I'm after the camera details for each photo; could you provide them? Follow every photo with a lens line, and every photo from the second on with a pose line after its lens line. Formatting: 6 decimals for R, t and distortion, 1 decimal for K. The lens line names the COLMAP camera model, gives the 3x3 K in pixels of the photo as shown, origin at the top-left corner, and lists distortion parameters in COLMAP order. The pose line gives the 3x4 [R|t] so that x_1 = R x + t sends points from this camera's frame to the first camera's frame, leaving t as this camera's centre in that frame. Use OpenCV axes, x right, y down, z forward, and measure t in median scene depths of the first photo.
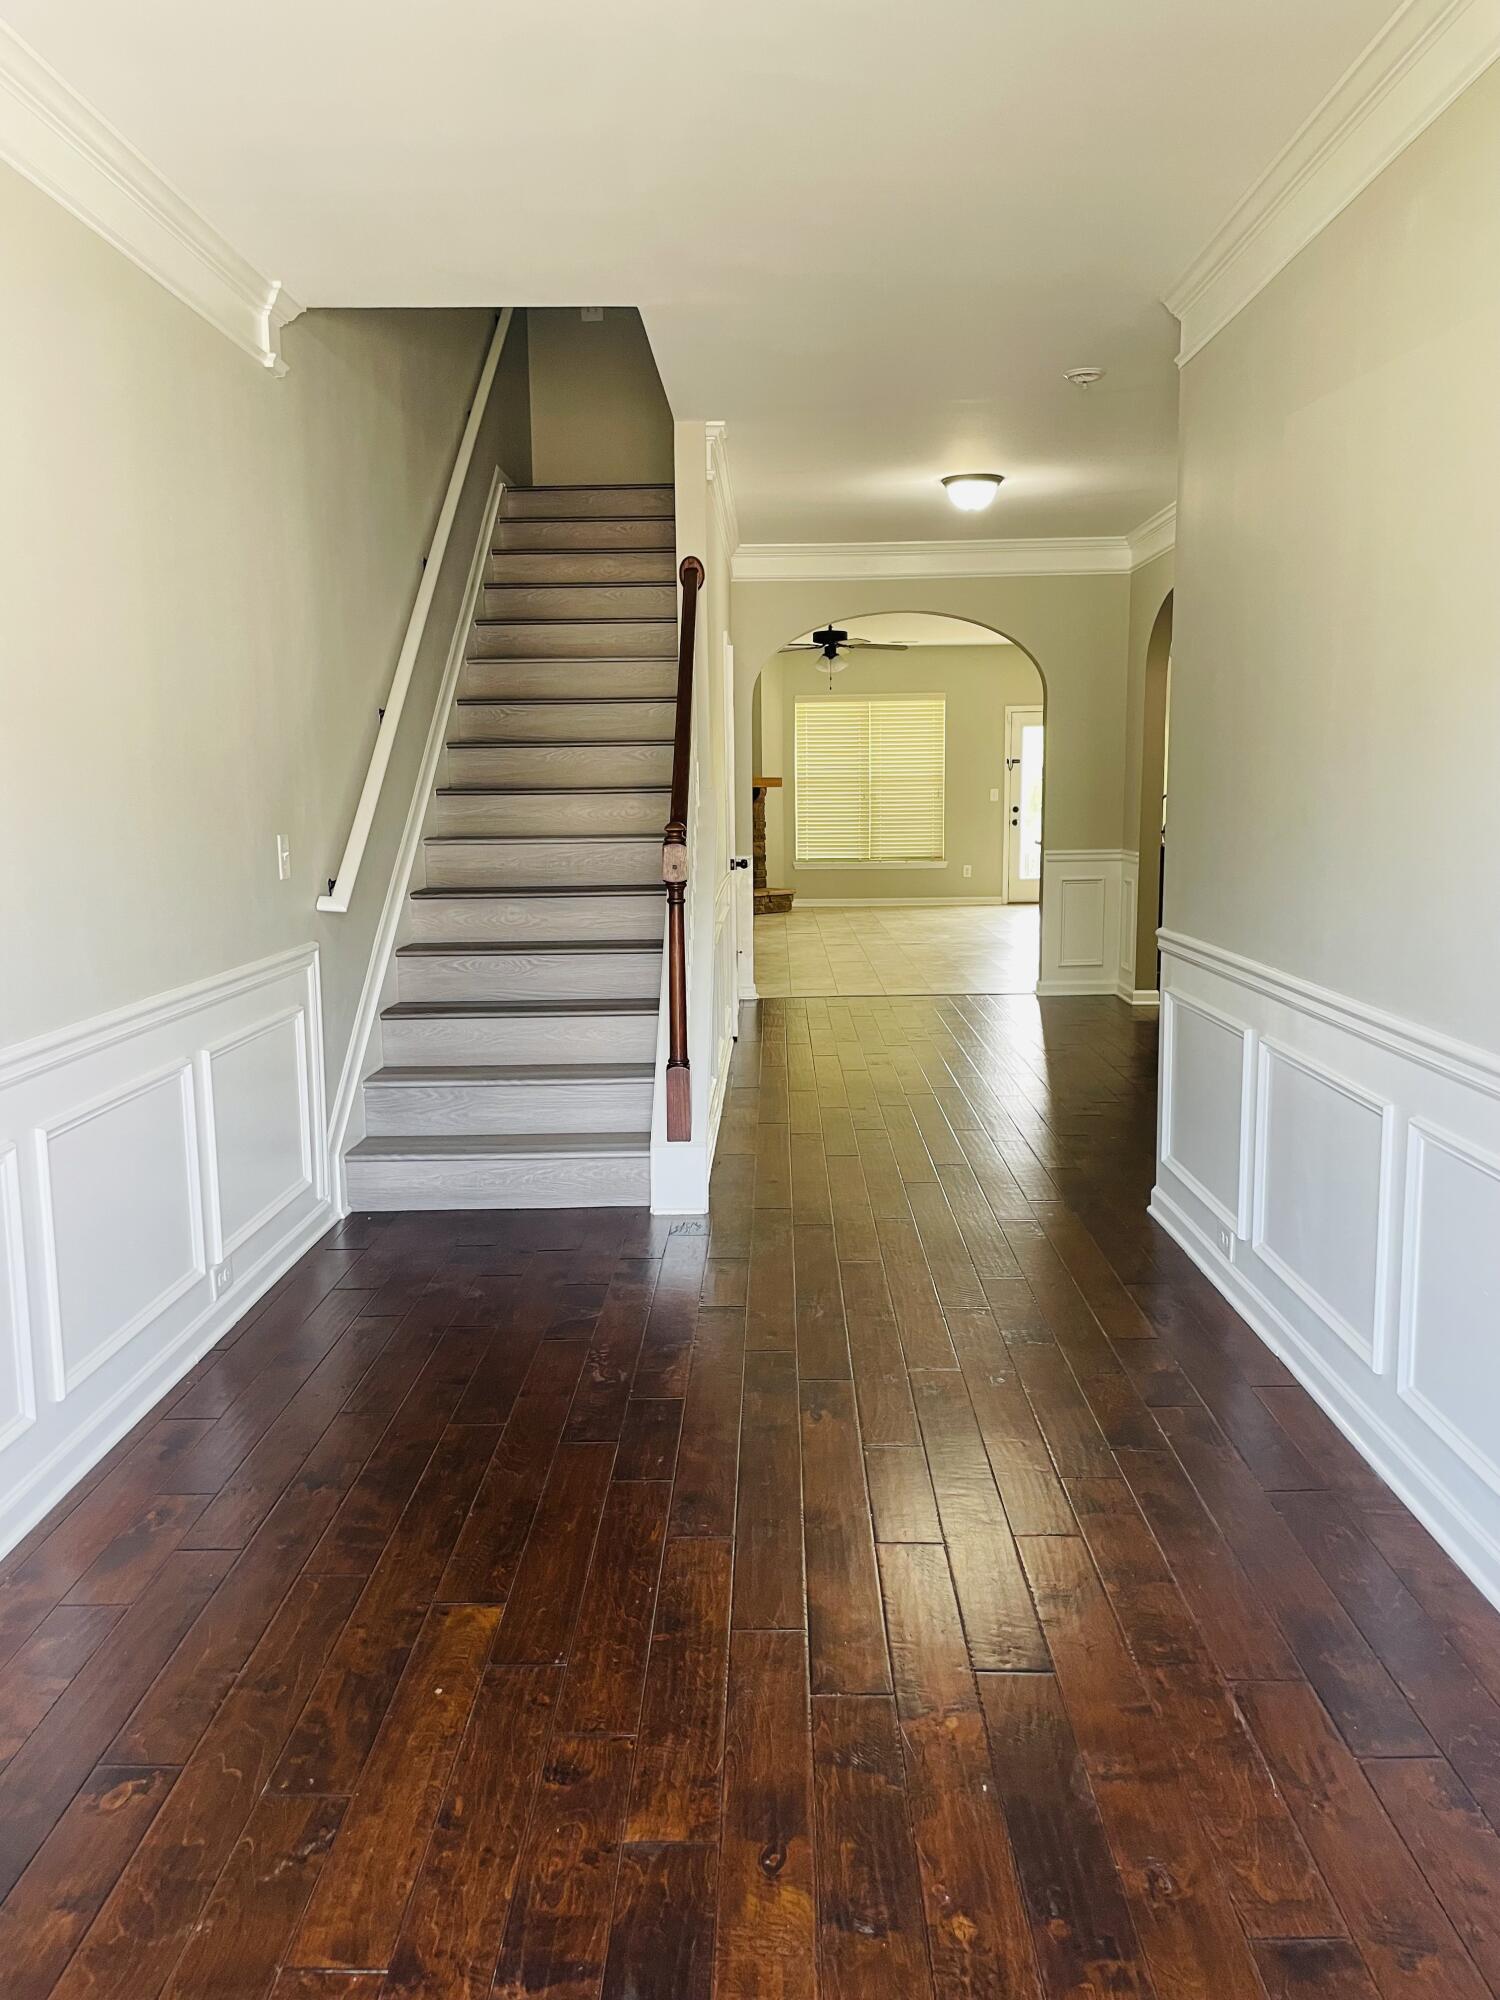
lens RADIAL K [[1516.4, 0, 750.0], [0, 1516.4, 996.0], [0, 0, 1]] dist [-0.000408, -0.000015]
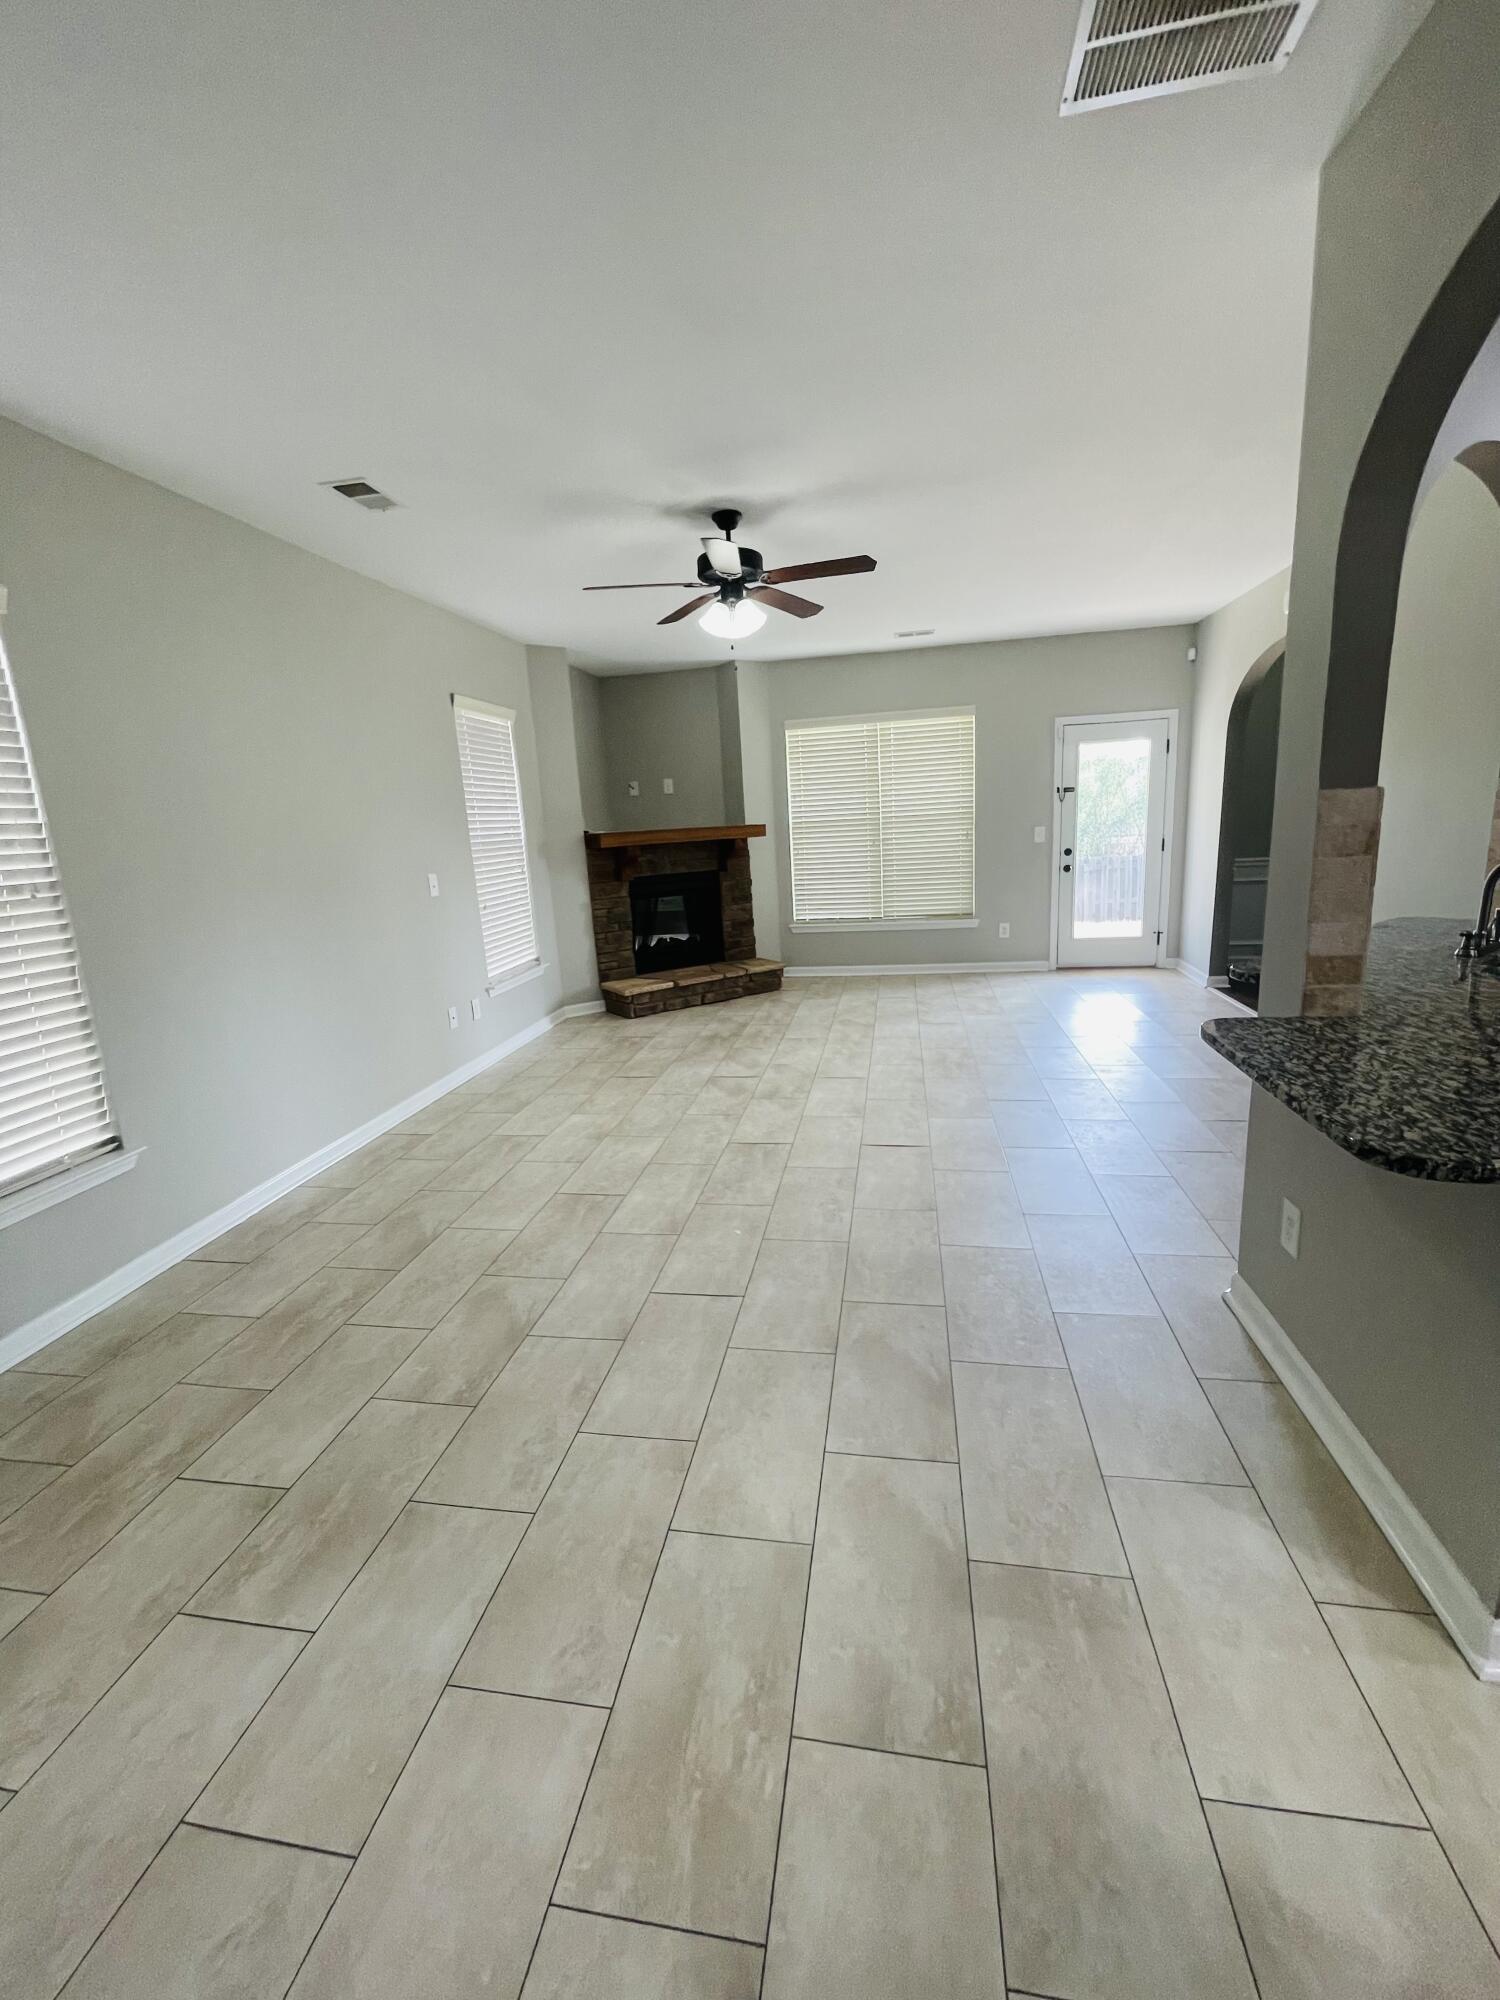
lens RADIAL K [[814.4, 0, 754.3], [0, 814.4, 997.9], [0, 0, 1]] dist [0.000231, -0.002682]
pose [[0.986521, -0.007588, -0.163457, 0.082722], [0.019921, 0.997063, 0.073947, -0.081753], [0.162416, -0.076206, 0.983775, 0.550699]]
